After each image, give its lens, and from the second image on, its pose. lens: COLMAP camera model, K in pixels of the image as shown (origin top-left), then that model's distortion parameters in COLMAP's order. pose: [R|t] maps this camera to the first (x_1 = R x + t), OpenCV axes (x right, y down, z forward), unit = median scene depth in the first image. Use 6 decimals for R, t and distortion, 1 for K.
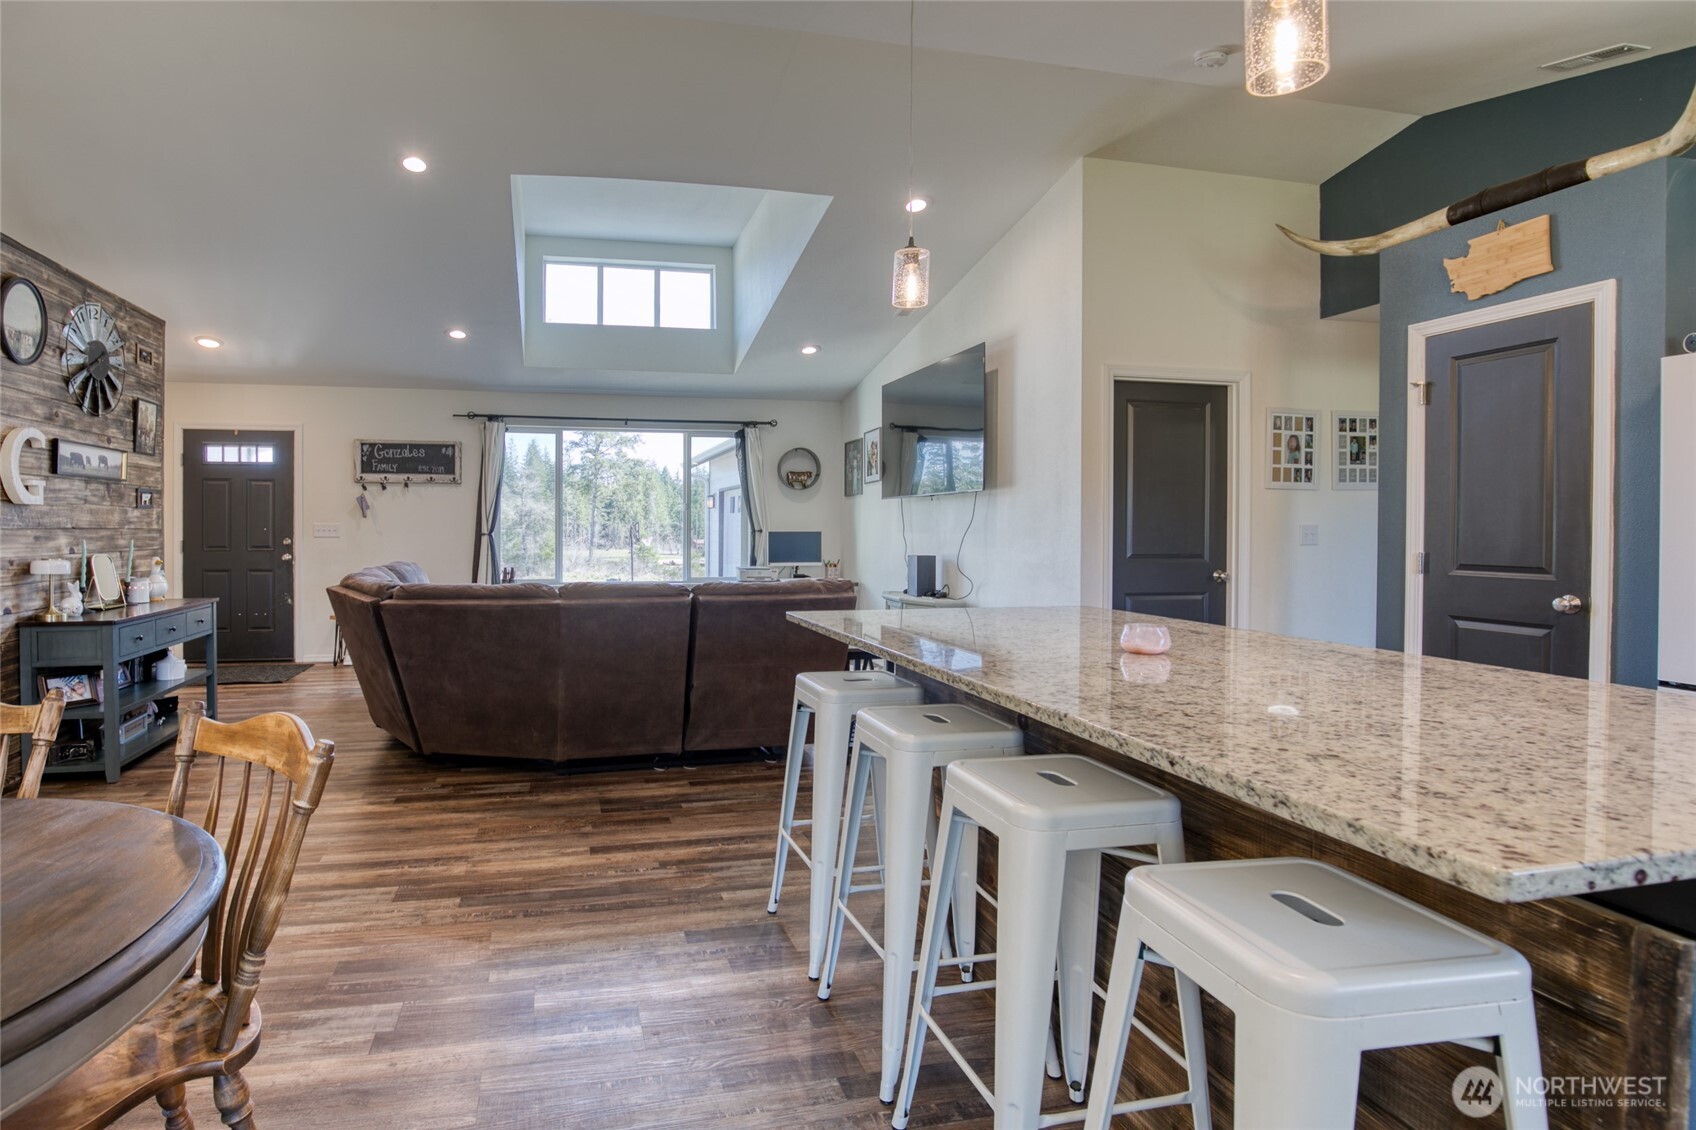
lens RADIAL K [[800.8, 0, 713.8], [0, 800.8, 542.2], [0, 0, 1]] dist [-0.029545, 0.005864]
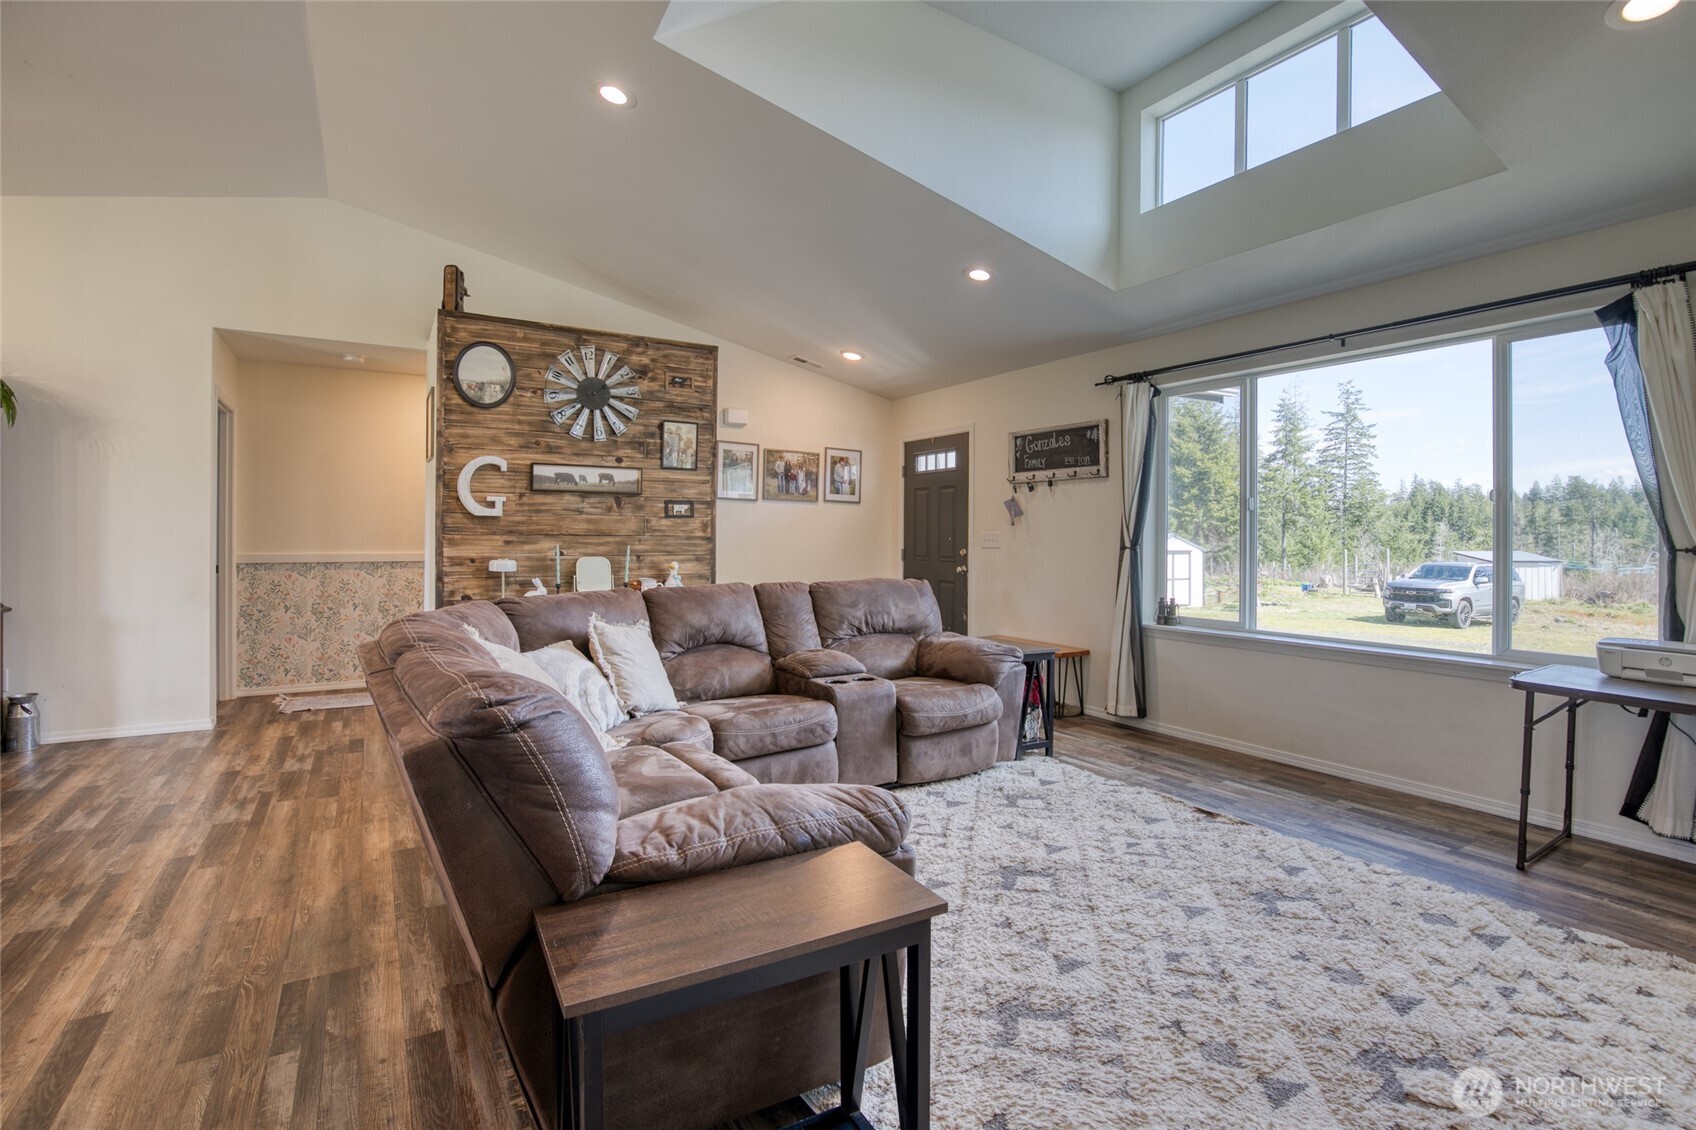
lens RADIAL K [[800.8, 0, 894.5], [0, 800.8, 524.4], [0, 0, 1]] dist [-0.029545, 0.005864]
pose [[0.377126, -0.012680, -0.926075, 0.467176], [-0.022900, 0.999473, -0.023010, -0.015682], [0.925879, 0.029885, 0.376637, 0.913918]]
